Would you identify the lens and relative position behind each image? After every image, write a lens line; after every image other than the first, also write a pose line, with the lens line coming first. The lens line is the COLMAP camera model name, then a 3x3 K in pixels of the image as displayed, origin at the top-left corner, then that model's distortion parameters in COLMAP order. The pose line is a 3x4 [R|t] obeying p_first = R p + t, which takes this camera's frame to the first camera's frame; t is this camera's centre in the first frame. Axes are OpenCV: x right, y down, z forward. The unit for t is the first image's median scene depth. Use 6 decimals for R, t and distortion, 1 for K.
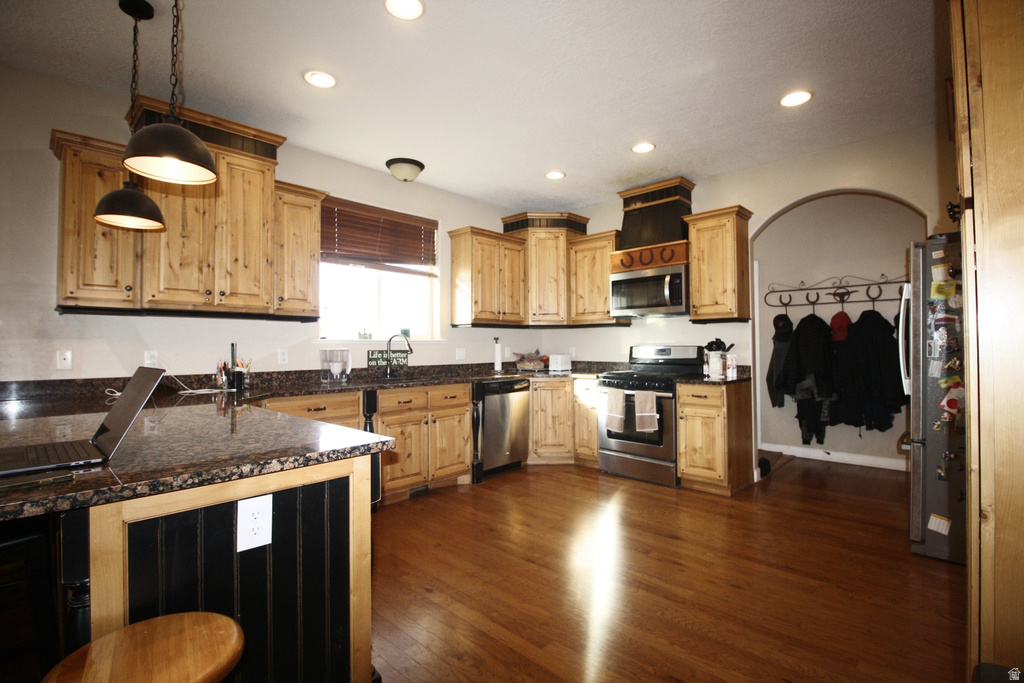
lens RADIAL K [[476.9, 0, 512.0], [0, 476.9, 341.5], [0, 0, 1]] dist [0.002040, -0.010004]
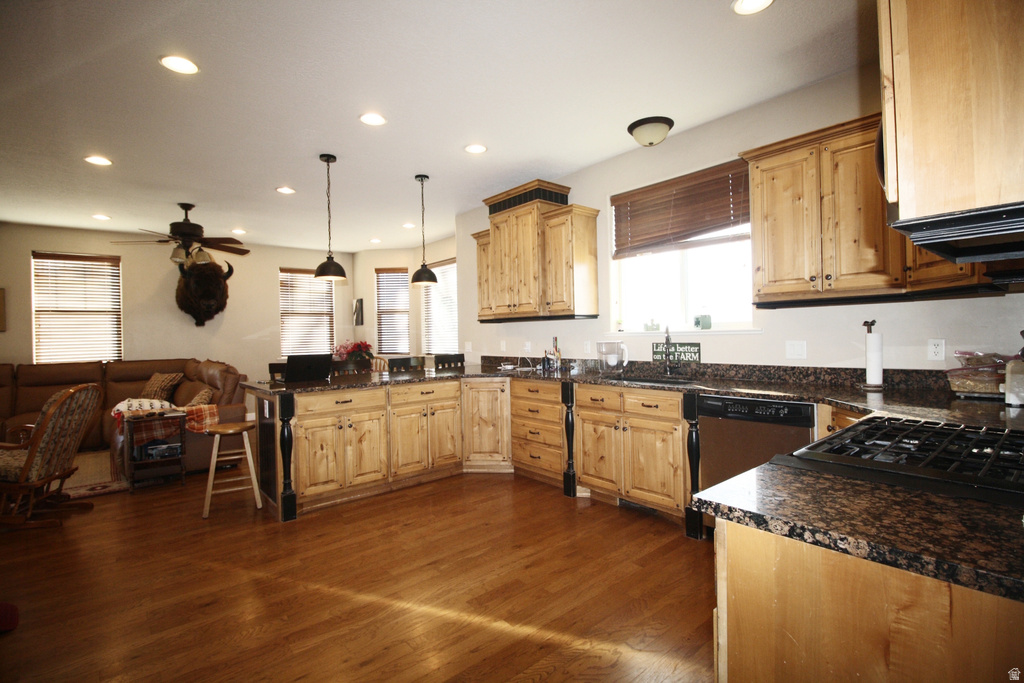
lens RADIAL K [[476.9, 0, 512.0], [0, 476.9, 341.5], [0, 0, 1]] dist [0.002040, -0.010004]
pose [[-0.104093, 0.023489, -0.994290, 0.689939], [0.034217, 0.999214, 0.020023, -0.012826], [0.993979, -0.031938, -0.104815, 0.876736]]
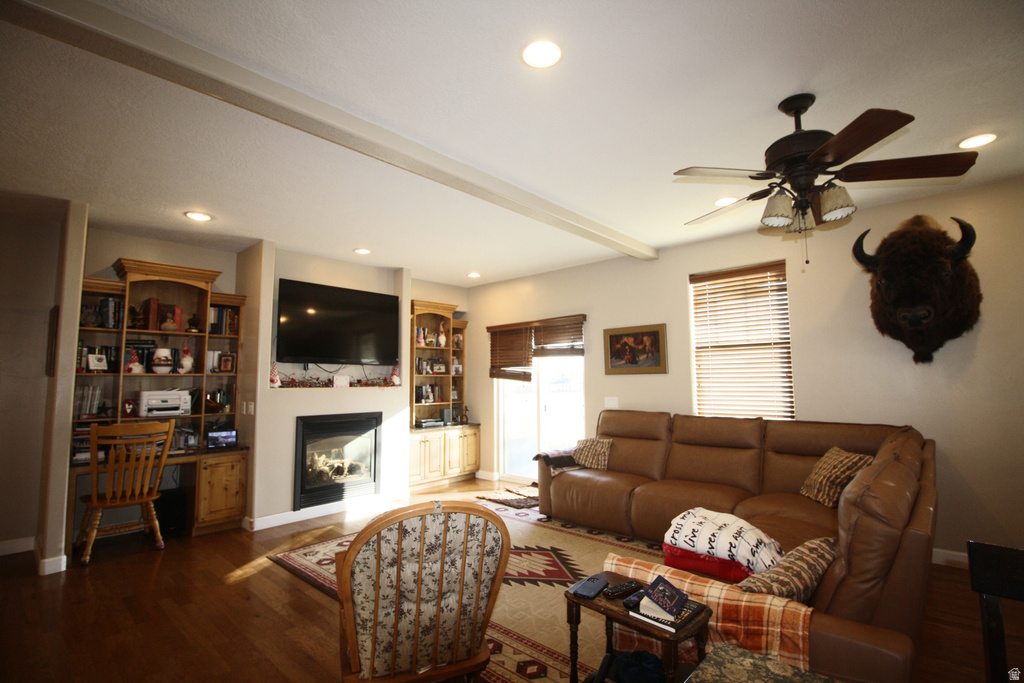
lens RADIAL K [[476.9, 0, 512.0], [0, 476.9, 341.5], [0, 0, 1]] dist [0.002040, -0.010004]
pose [[-0.999710, 0.011517, -0.021169, -0.176163], [0.013438, 0.995578, -0.092975, -0.042146], [0.020005, -0.093232, -0.995443, 0.408221]]
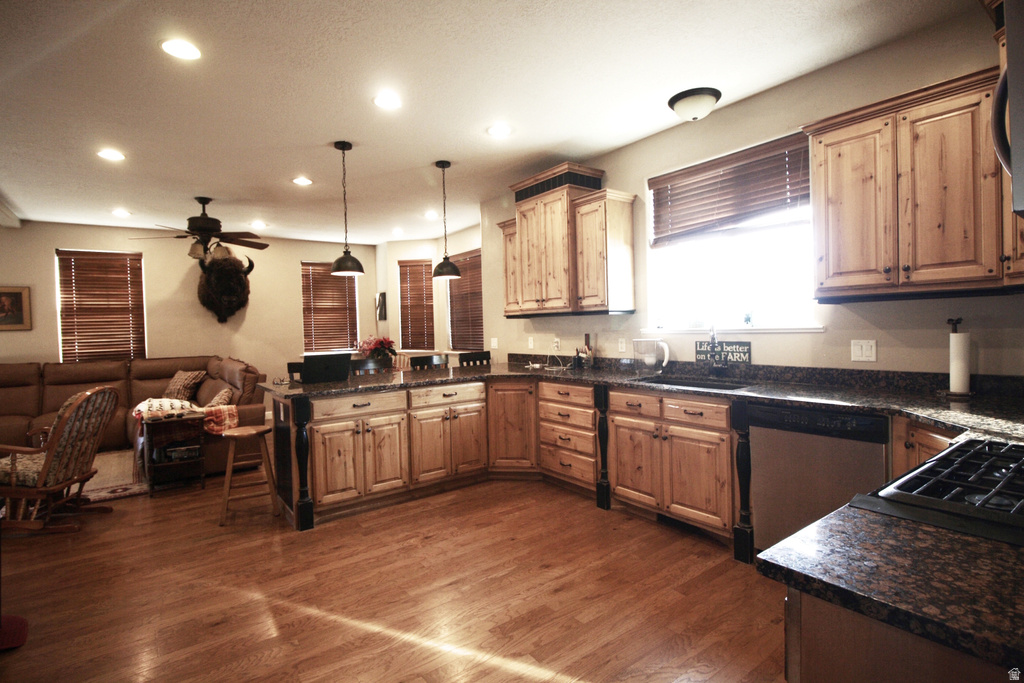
lens RADIAL K [[494.2, 0, 512.0], [0, 494.2, 341.5], [0, 0, 1]] dist [0.001365, -0.012165]
pose [[-0.166869, 0.041710, -0.985096, 0.645866], [0.040620, 0.998547, 0.035399, -0.026220], [0.985142, -0.034108, -0.168321, 0.879409]]
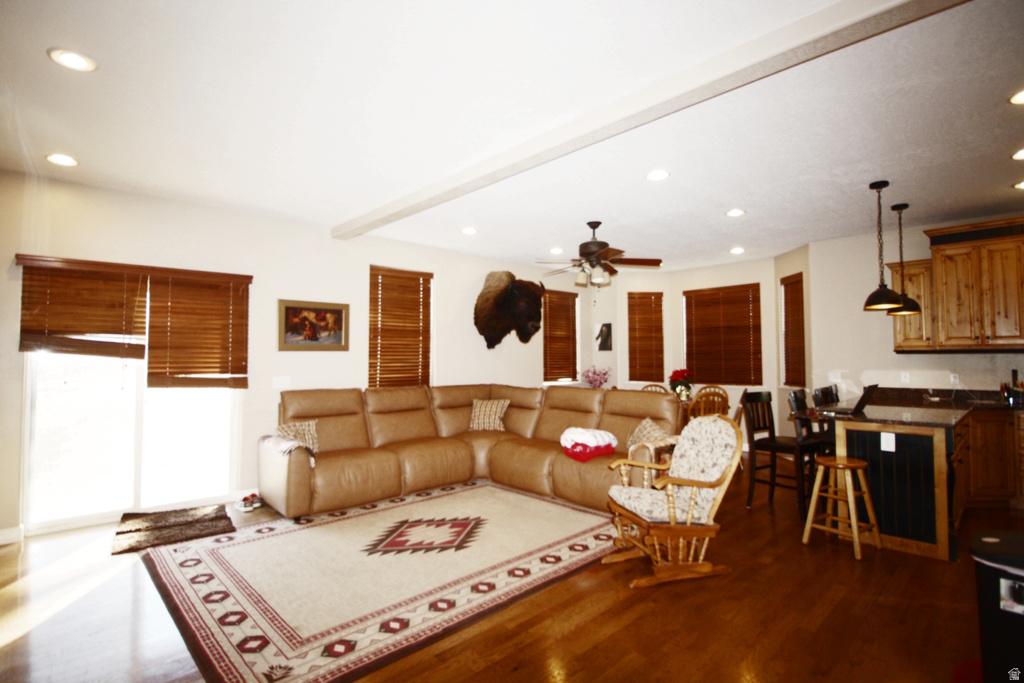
lens RADIAL K [[494.2, 0, 512.0], [0, 494.2, 341.5], [0, 0, 1]] dist [0.001365, -0.012165]
pose [[-0.038887, -0.028102, -0.998848, 0.761934], [0.014785, 0.999479, -0.028695, -0.050559], [0.999134, -0.015884, -0.038451, -0.338834]]
